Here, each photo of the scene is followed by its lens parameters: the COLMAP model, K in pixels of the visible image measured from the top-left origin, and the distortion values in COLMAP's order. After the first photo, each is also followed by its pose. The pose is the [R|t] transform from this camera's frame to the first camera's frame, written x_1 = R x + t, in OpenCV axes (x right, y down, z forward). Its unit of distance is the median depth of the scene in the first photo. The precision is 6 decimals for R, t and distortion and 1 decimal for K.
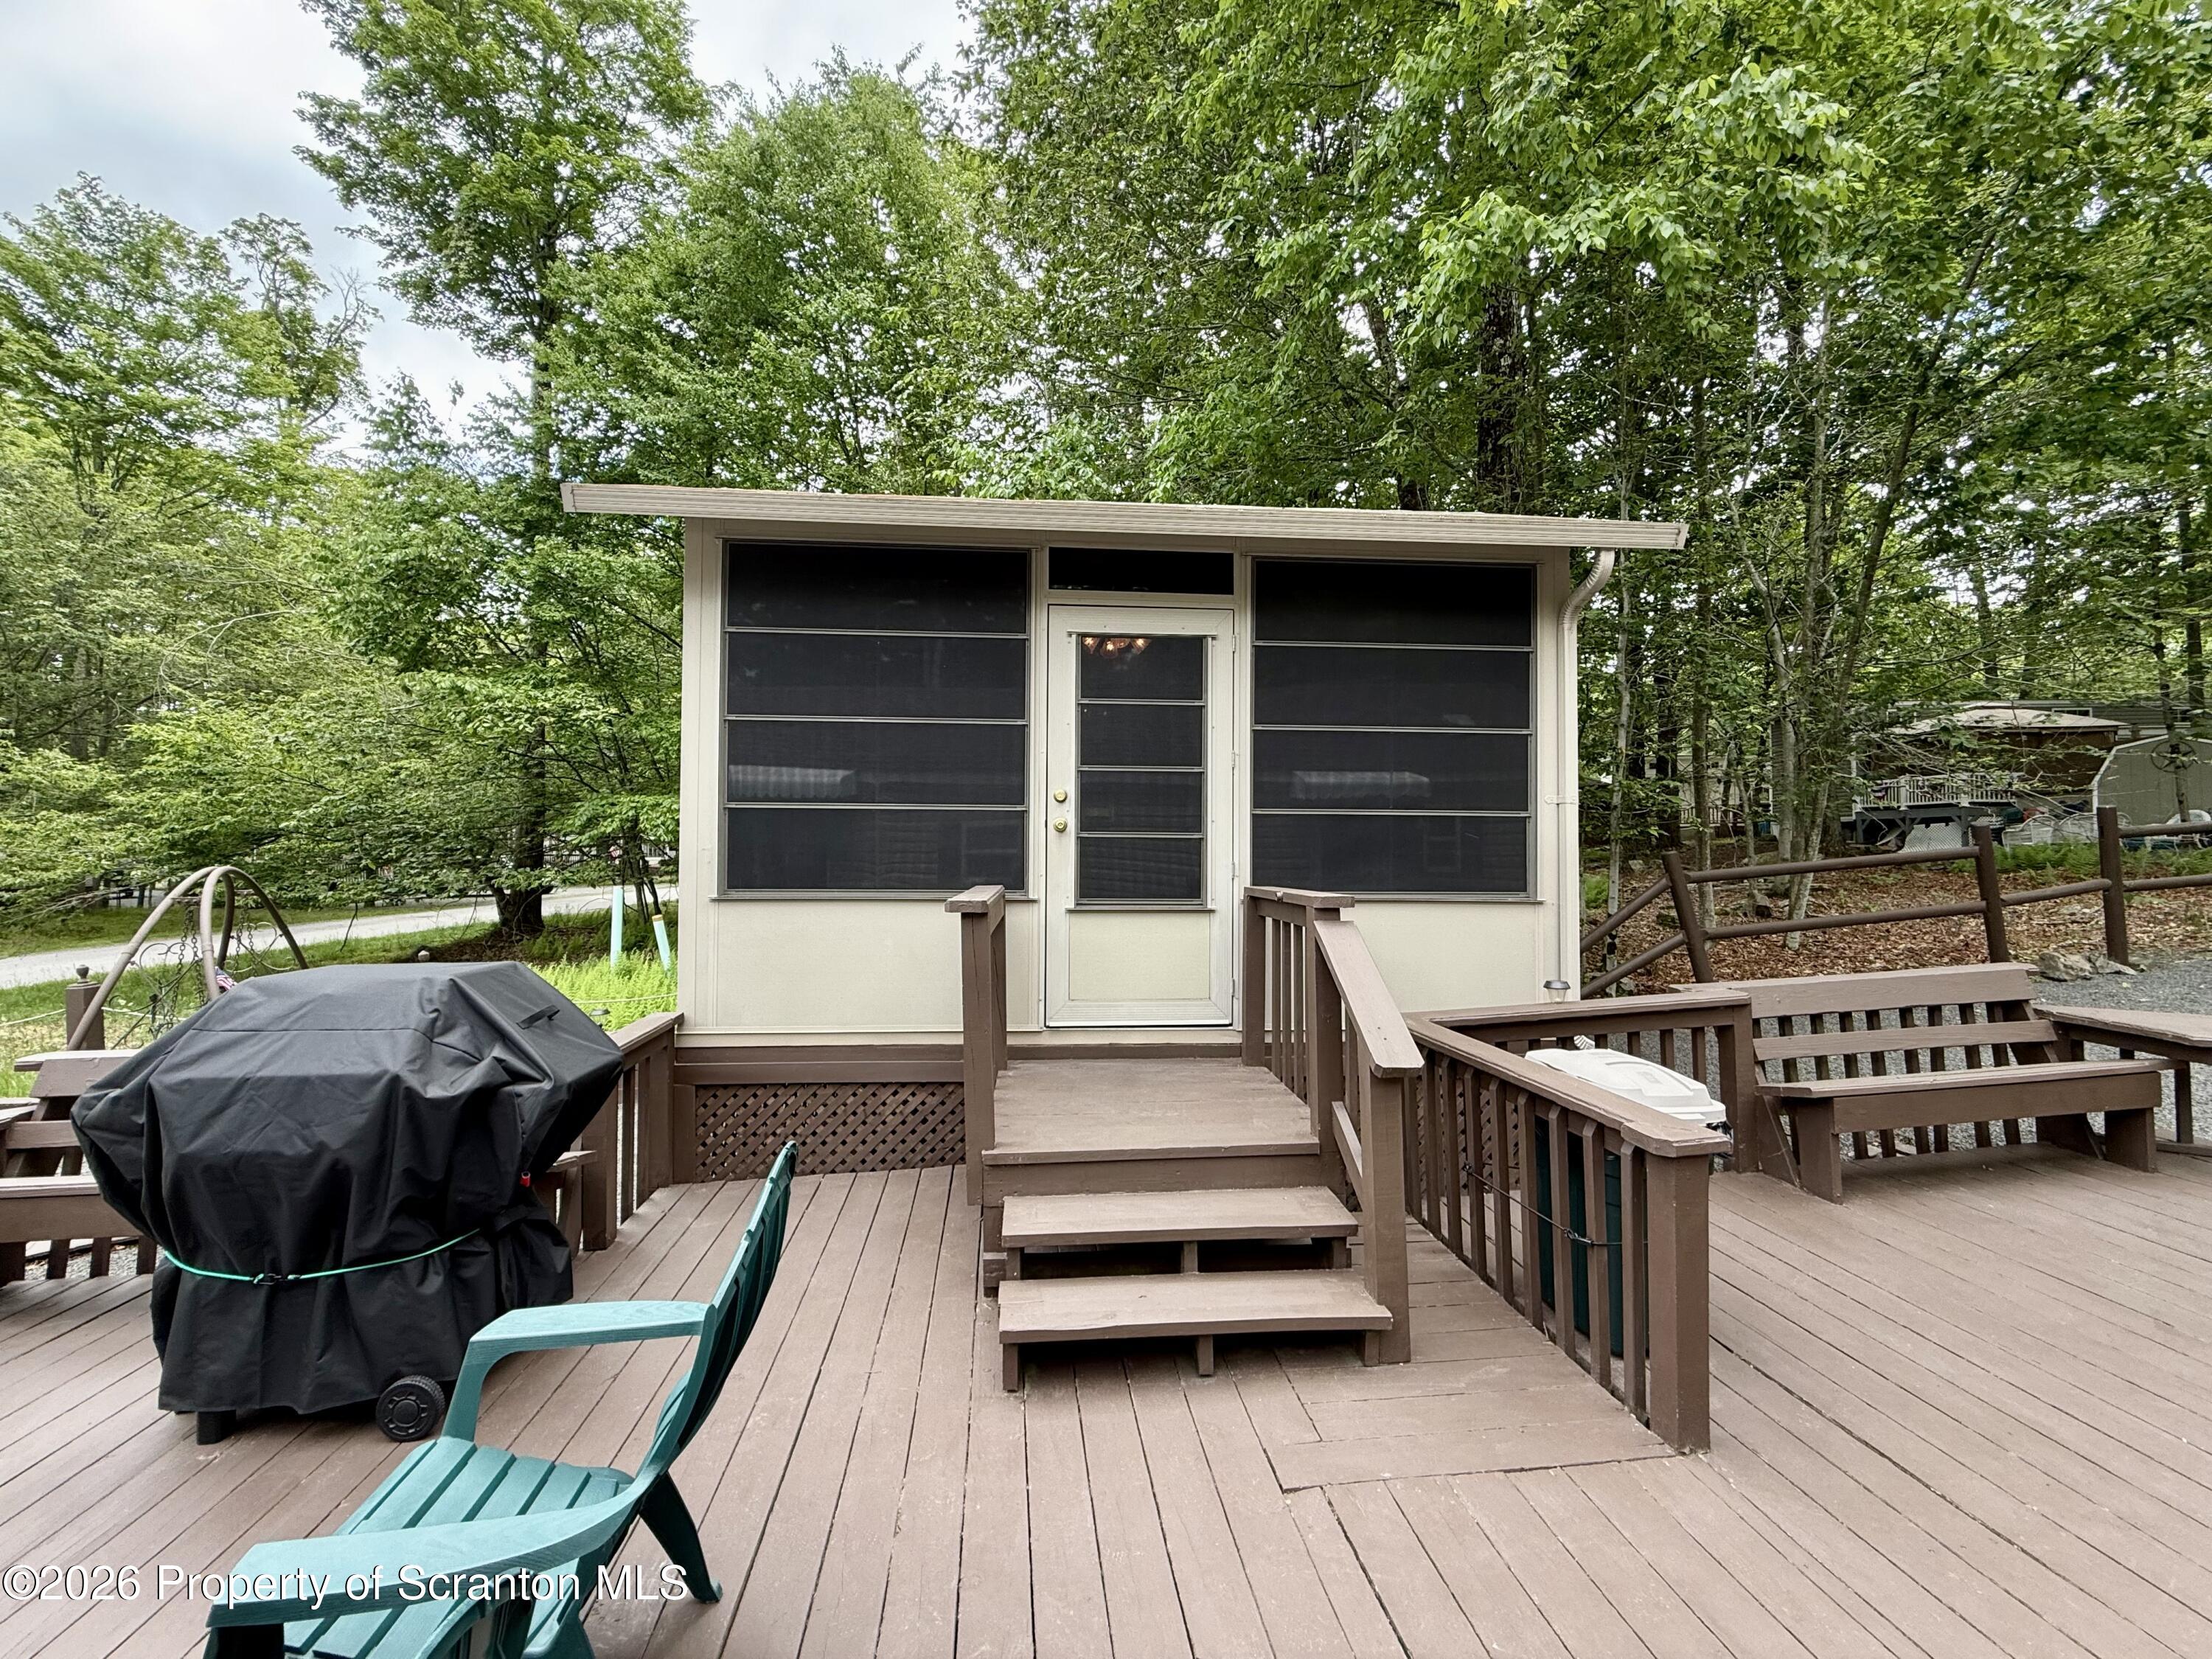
lens RADIAL K [[885.4, 0, 1097.9], [0, 885.4, 827.3], [0, 0, 1]] dist [-0.001717, -0.000799]
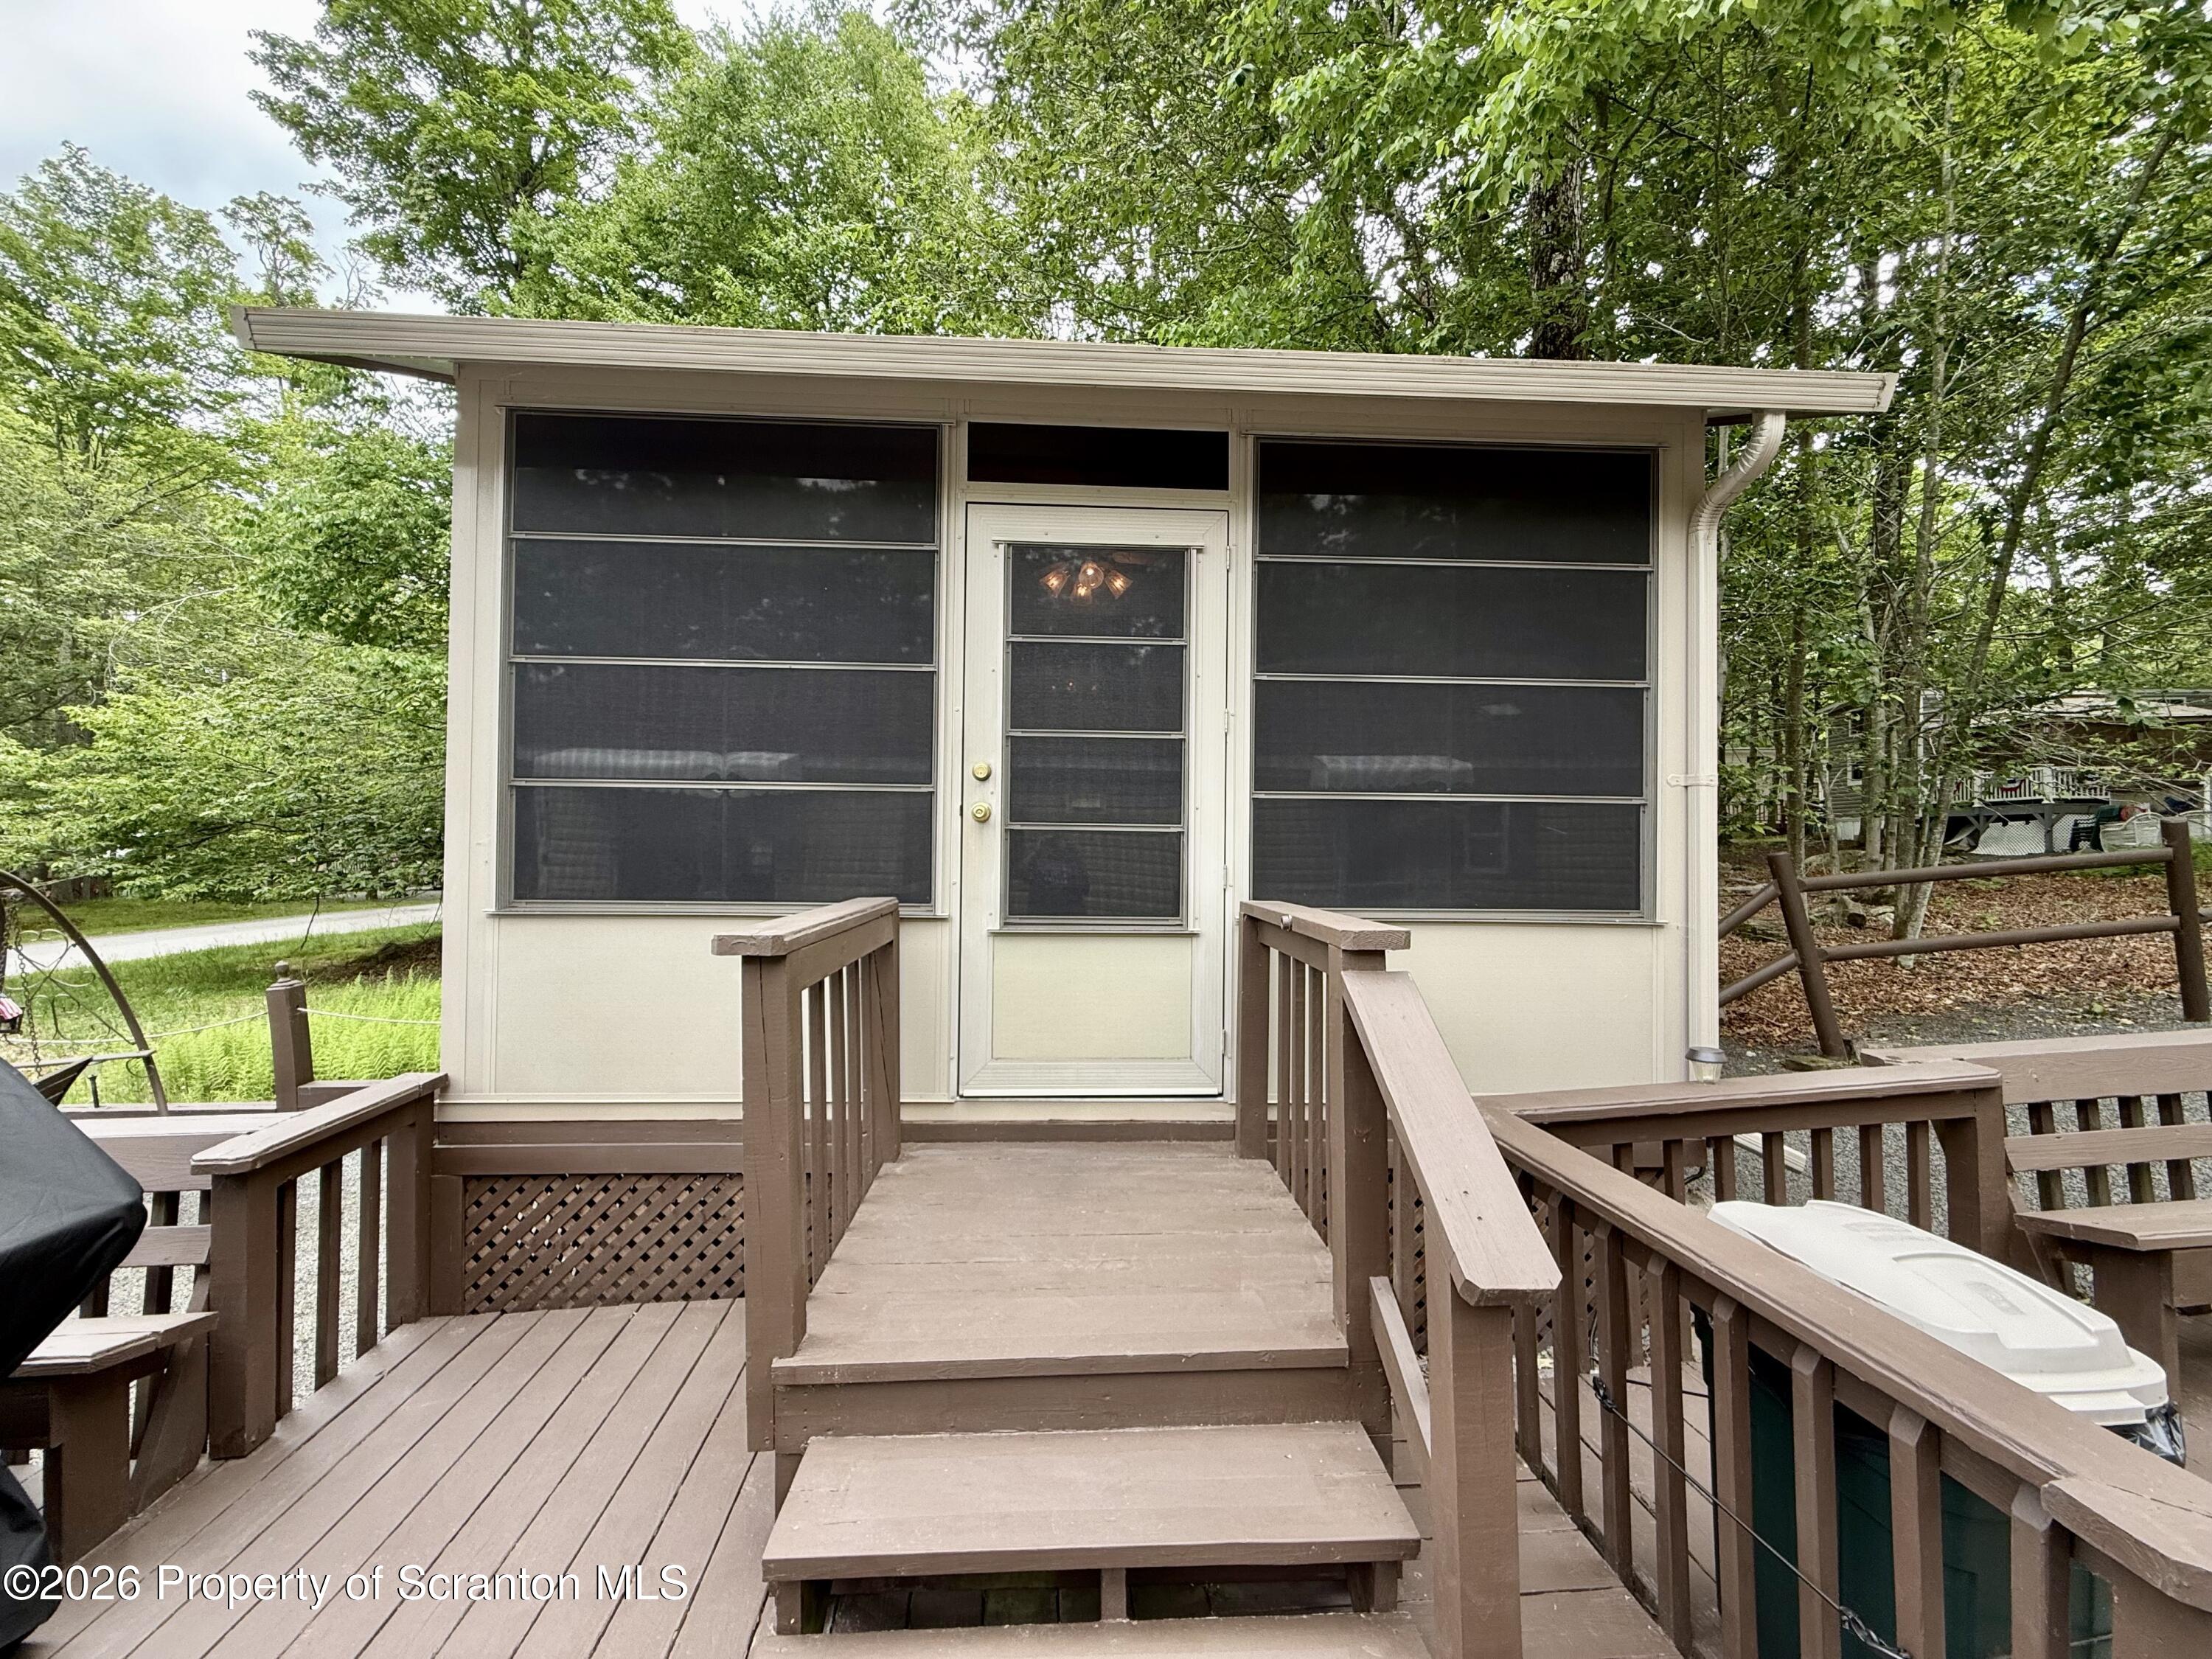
lens RADIAL K [[877.2, 0, 1097.9], [0, 877.2, 828.8], [0, 0, 1]] dist [0.001094, -0.000012]
pose [[0.999651, 0.004858, -0.025957, 0.026606], [-0.004670, 0.999963, 0.007290, 0.001806], [0.025992, -0.007166, 0.999636, 0.113562]]
